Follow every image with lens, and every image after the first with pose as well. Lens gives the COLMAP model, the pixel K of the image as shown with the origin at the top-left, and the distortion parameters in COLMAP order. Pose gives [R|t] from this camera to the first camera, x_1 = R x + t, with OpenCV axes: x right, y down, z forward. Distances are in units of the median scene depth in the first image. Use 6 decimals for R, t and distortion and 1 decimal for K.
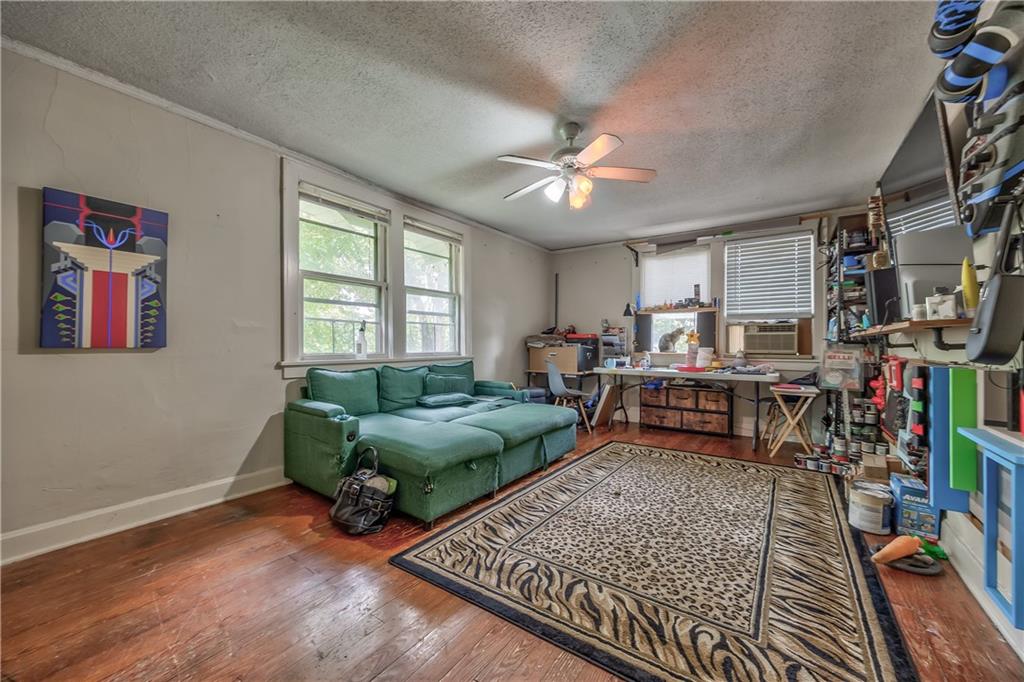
lens RADIAL K [[392.2, 0, 512.0], [0, 392.2, 341.0], [0, 0, 1]] dist [-0.002499, -0.000198]
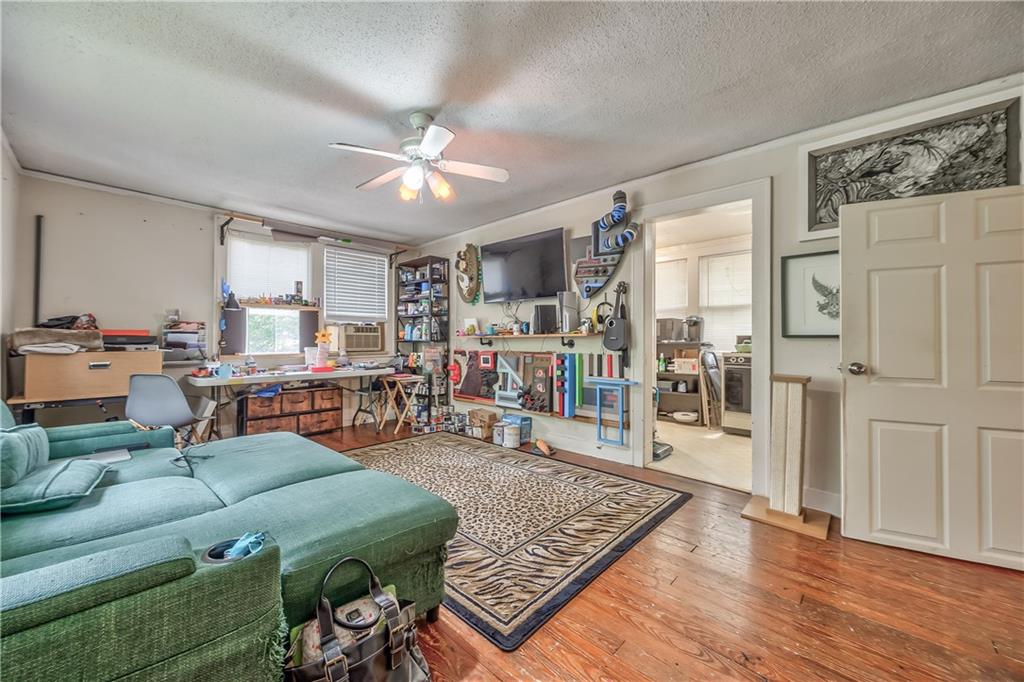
lens RADIAL K [[393.9, 0, 513.5], [0, 393.9, 333.9], [0, 0, 1]] dist [-0.002324, -0.000208]
pose [[0.136381, 0.010739, 0.990598, -0.625696], [-0.002986, 0.999941, -0.010429, -0.011001], [-0.990652, -0.001536, 0.136405, 0.536914]]
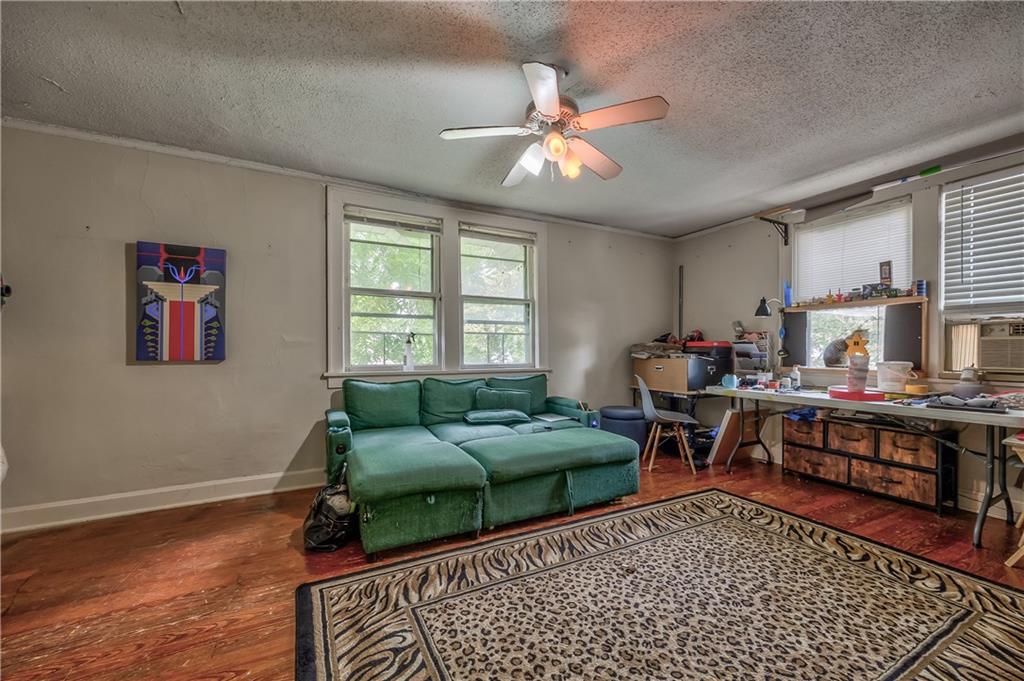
lens RADIAL K [[399.8, 0, 516.8], [0, 399.8, 350.2], [0, 0, 1]] dist [-0.001920, -0.000170]
pose [[0.887886, -0.002662, -0.460056, 0.365140], [0.005517, 0.999973, 0.004860, -0.011230], [0.460031, -0.006853, 0.887876, 0.231242]]
